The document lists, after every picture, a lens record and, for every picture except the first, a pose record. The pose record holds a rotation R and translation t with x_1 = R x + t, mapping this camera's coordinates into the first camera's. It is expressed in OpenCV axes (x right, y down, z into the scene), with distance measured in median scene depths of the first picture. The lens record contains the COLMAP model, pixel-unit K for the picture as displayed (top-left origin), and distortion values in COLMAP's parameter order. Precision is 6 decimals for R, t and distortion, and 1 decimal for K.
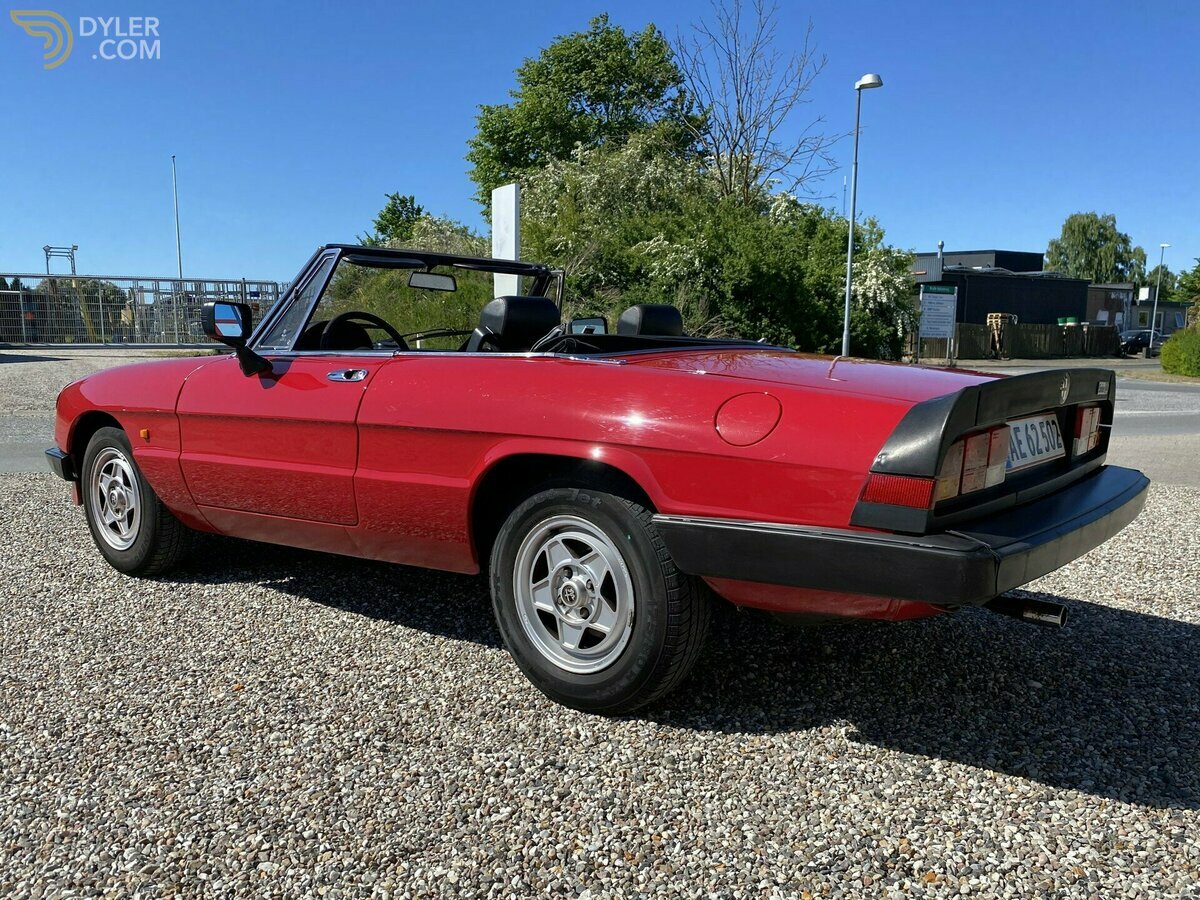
lens RADIAL K [[990.2, 0, 601.6], [0, 990.2, 453.2], [0, 0, 1]] dist [0.002632, 0.000761]
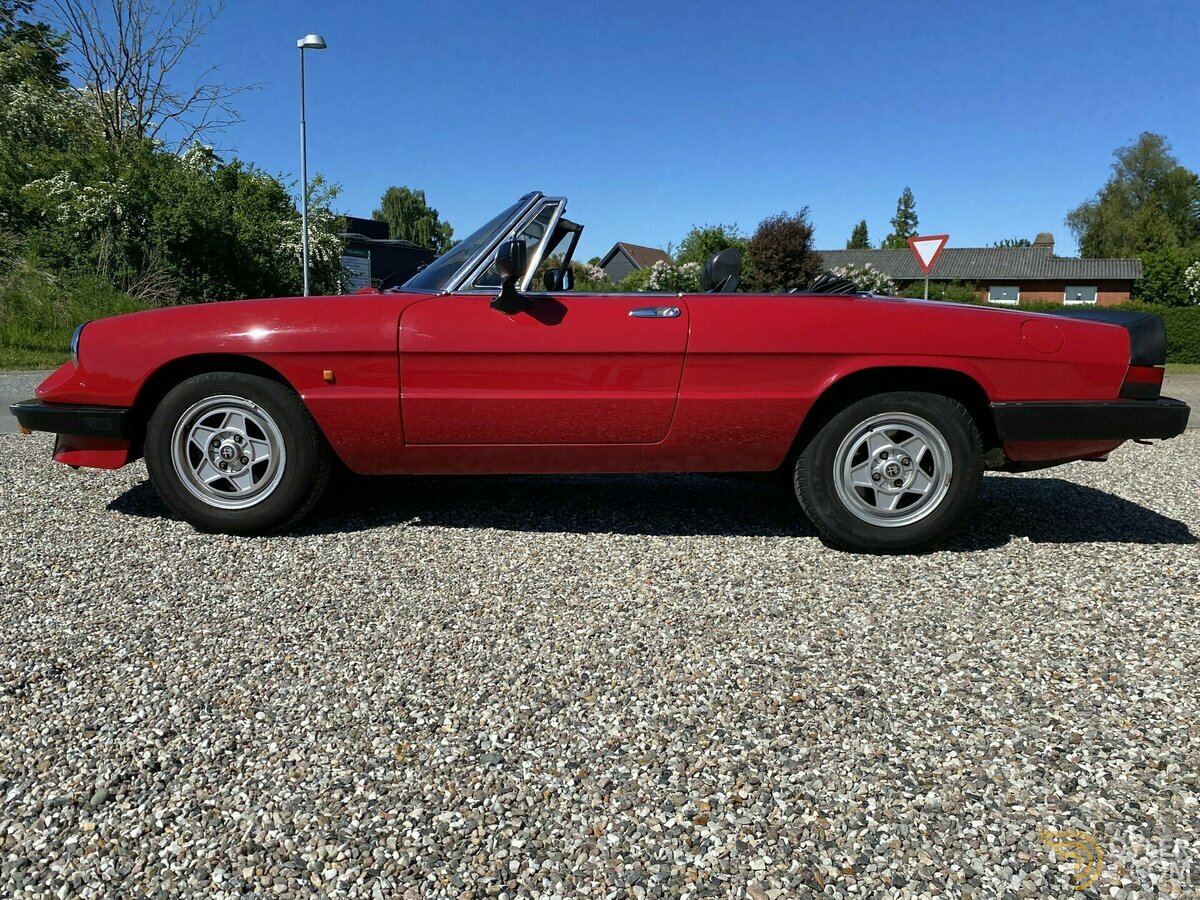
lens RADIAL K [[990.2, 0, 590.5], [0, 990.2, 448.6], [0, 0, 1]] dist [0.002632, 0.000761]
pose [[0.797215, -0.069165, 0.599720, -0.139070], [0.049207, 0.997555, 0.049635, 0.002643], [-0.601686, -0.010059, 0.798669, 0.017310]]
